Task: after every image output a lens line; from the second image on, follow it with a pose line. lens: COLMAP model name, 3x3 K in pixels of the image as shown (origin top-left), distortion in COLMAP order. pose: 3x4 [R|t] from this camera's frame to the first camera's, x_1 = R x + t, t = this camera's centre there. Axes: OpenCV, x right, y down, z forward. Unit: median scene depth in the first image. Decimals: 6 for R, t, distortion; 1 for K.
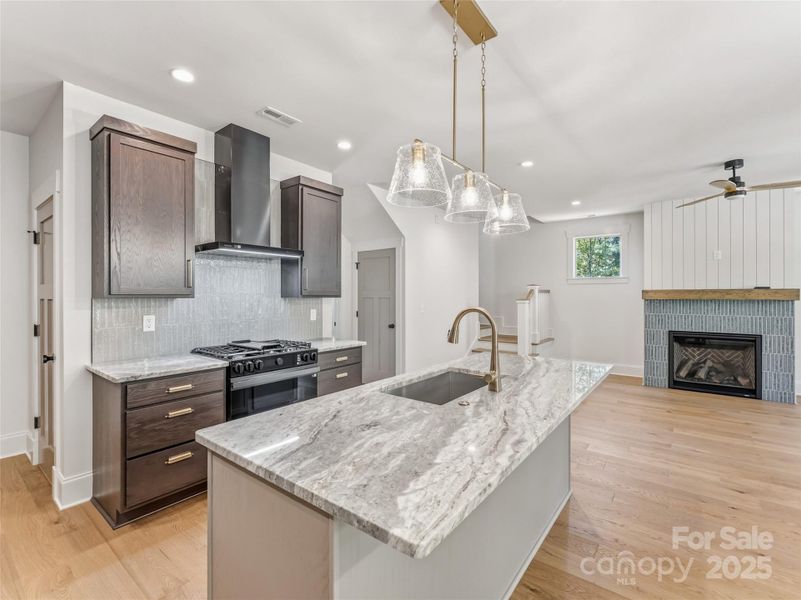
lens RADIAL K [[369.2, 0, 401.5], [0, 369.2, 296.8], [0, 0, 1]] dist [0.000494, -0.000093]
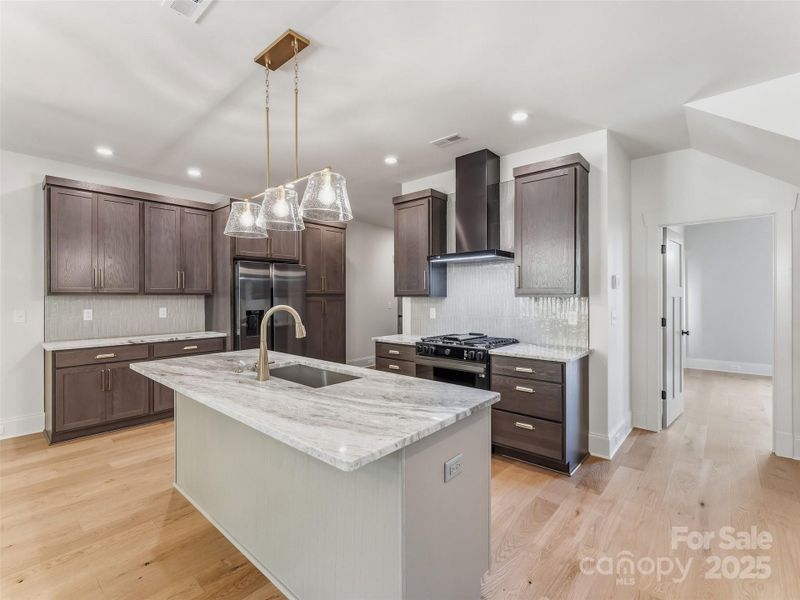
lens RADIAL K [[373.9, 0, 400.8], [0, 373.9, 294.9], [0, 0, 1]] dist [-0.001363, -0.000157]
pose [[-0.067259, -0.001878, -0.997734, 0.697520], [0.001851, 0.999996, -0.002007, -0.001105], [0.997734, -0.001982, -0.067255, 0.766835]]
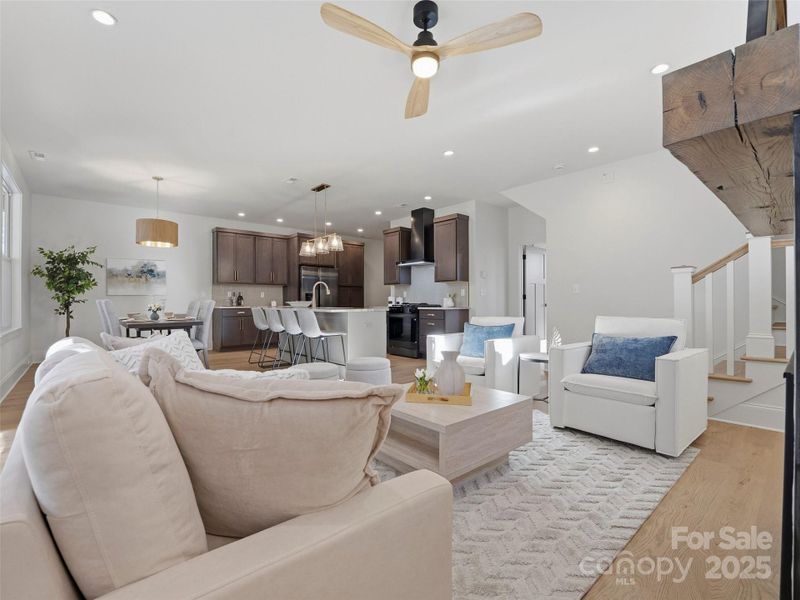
lens RADIAL K [[369.7, 0, 400.0], [0, 369.7, 300.0], [0, 0, 1]] dist [-0.021220, -0.000246]
pose [[-0.194351, -0.003599, -0.980925, 1.627583], [0.001194, 0.999992, -0.003905, 0.101600], [0.980931, -0.001931, -0.194345, 1.189677]]
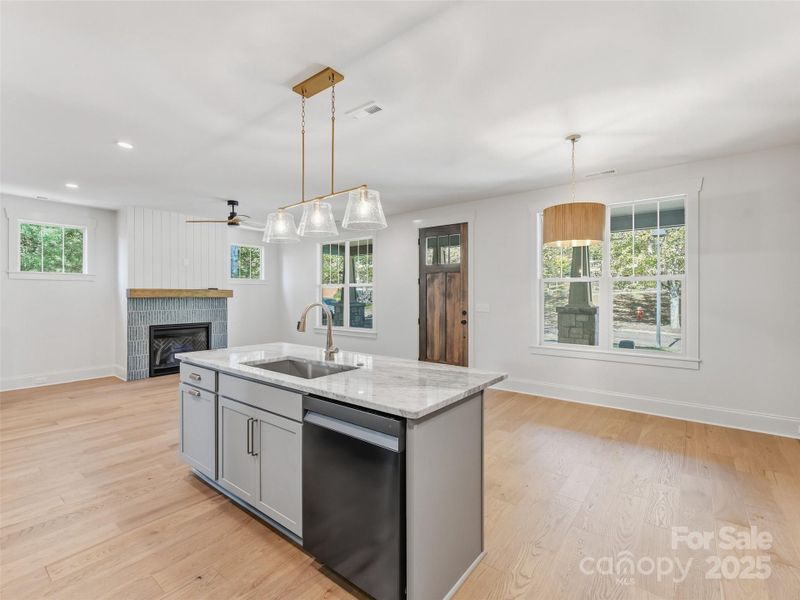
lens RADIAL K [[368.8, 0, 401.0], [0, 368.8, 296.8], [0, 0, 1]] dist [0.000494, -0.000093]
pose [[0.011550, -0.004647, 0.999922, -0.592306], [0.001317, 0.999988, 0.004632, 0.000801], [-0.999932, 0.001263, 0.011556, 0.361747]]
